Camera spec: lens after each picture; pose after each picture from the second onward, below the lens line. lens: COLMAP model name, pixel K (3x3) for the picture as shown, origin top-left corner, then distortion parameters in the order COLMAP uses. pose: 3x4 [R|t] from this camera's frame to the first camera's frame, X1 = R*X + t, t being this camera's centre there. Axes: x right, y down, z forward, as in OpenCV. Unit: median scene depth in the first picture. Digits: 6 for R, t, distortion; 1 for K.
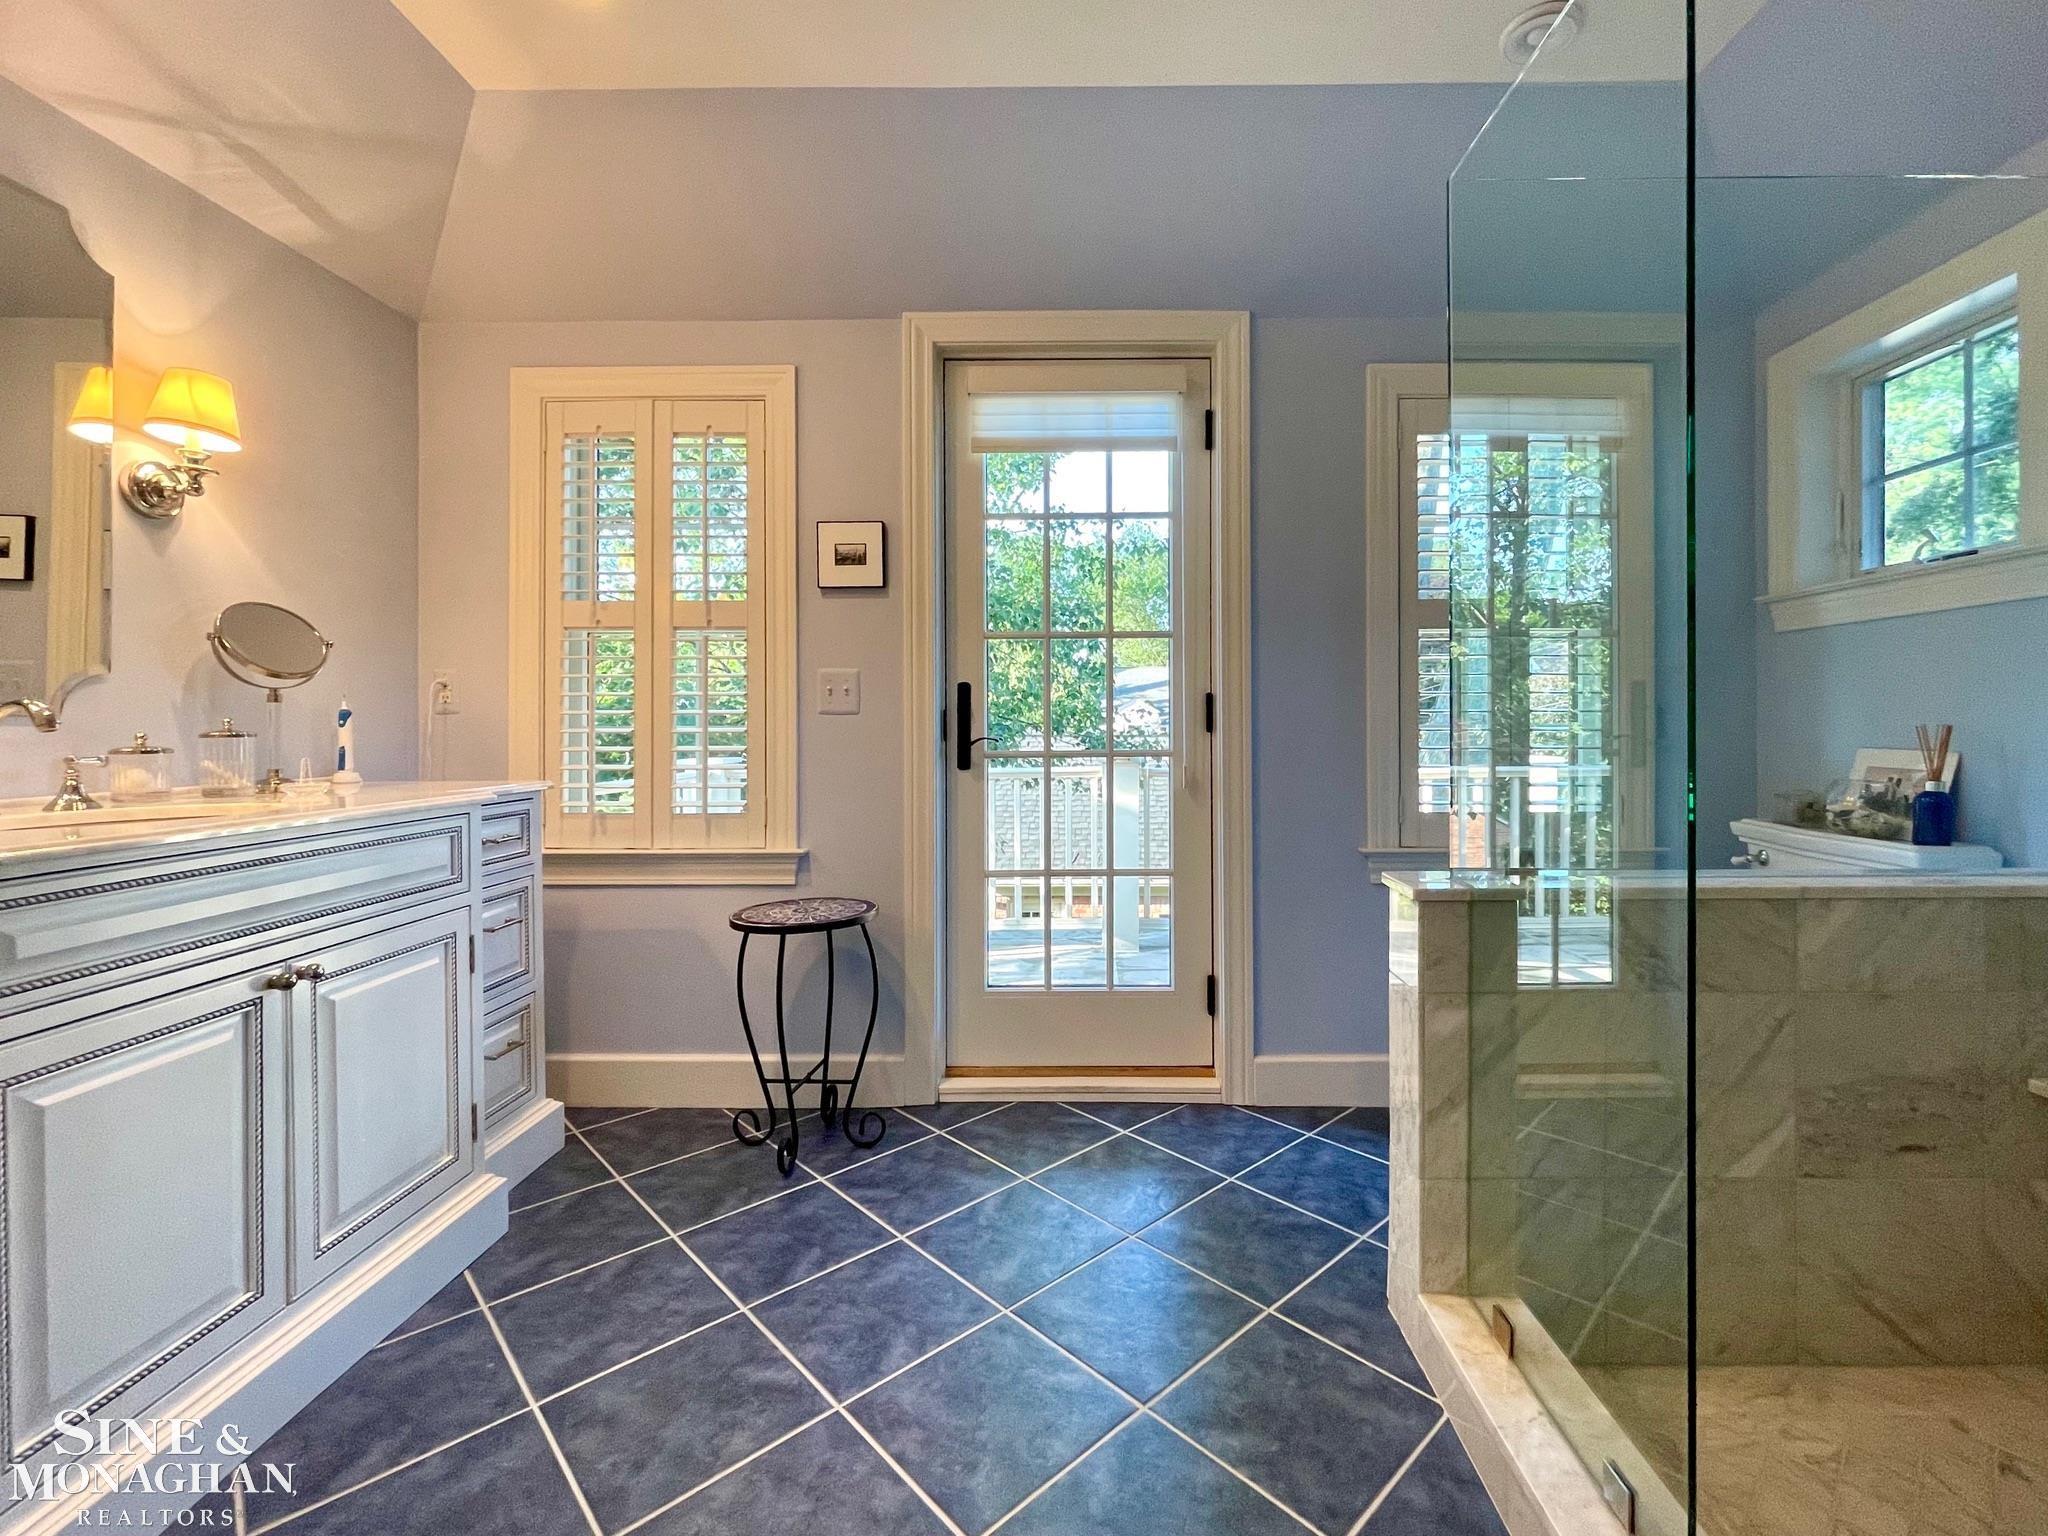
lens RADIAL K [[896.0, 0, 1024.1], [0, 896.0, 731.0], [0, 0, 1]] dist [-0.002513, 0.000108]
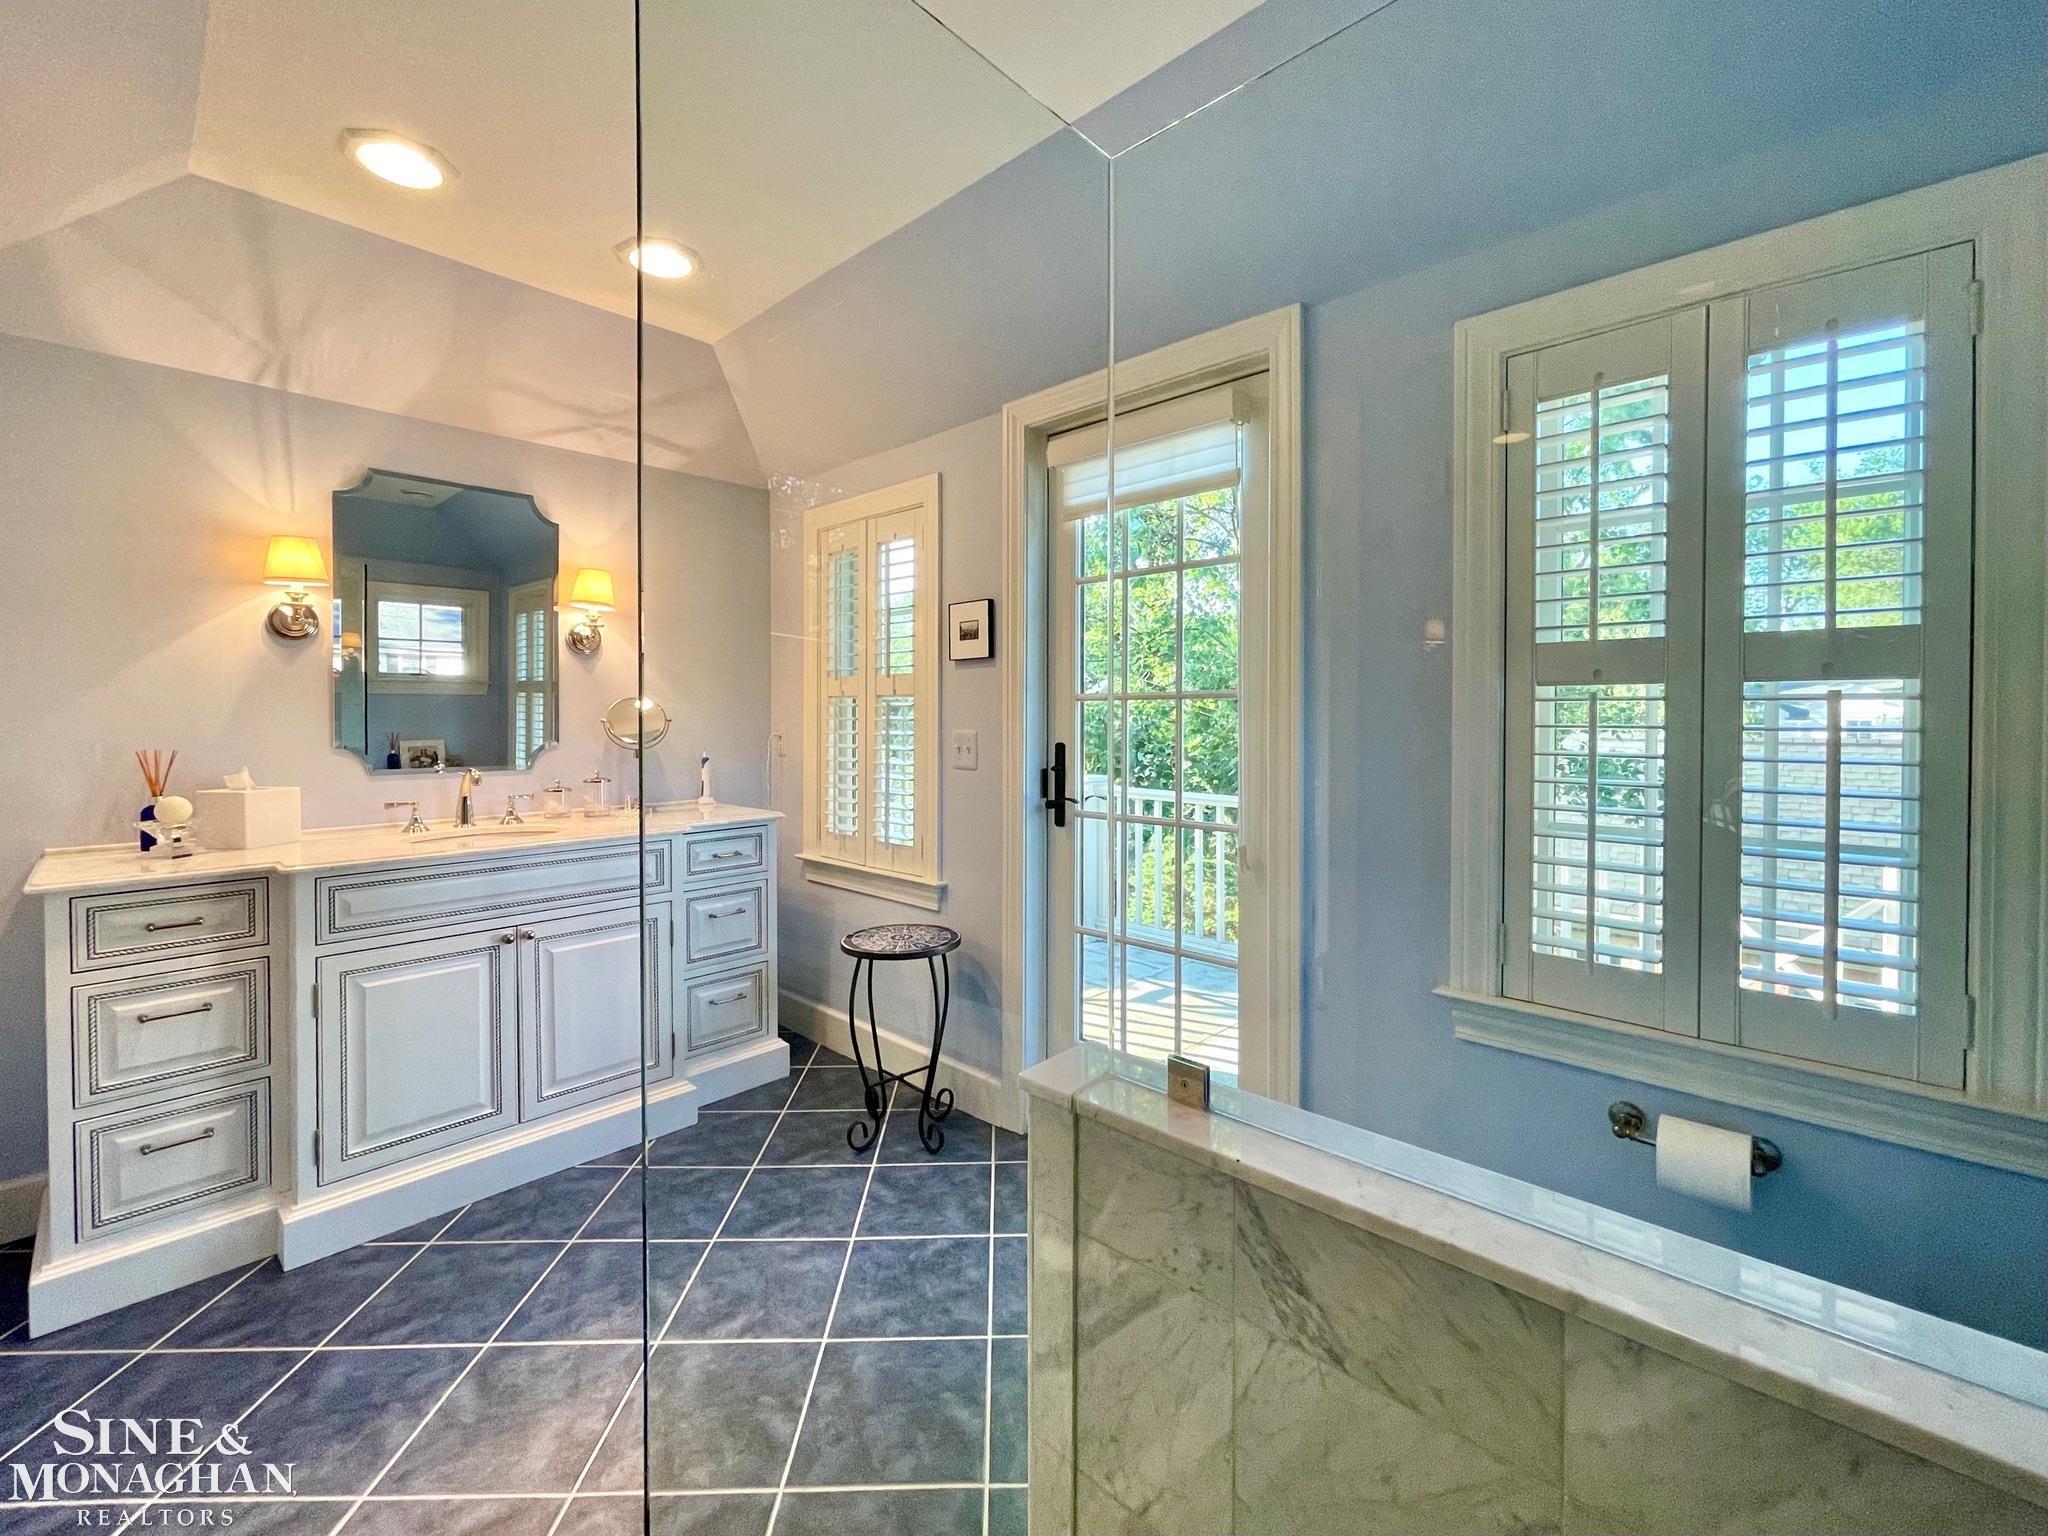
lens RADIAL K [[822.9, 0, 1023.2], [0, 822.9, 726.3], [0, 0, 1]] dist [-0.001528, -0.000415]
pose [[0.749308, 0.012268, -0.662108, 0.613362], [-0.003514, 0.999888, 0.014549, -0.100961], [0.662212, -0.008575, 0.749267, 0.291282]]
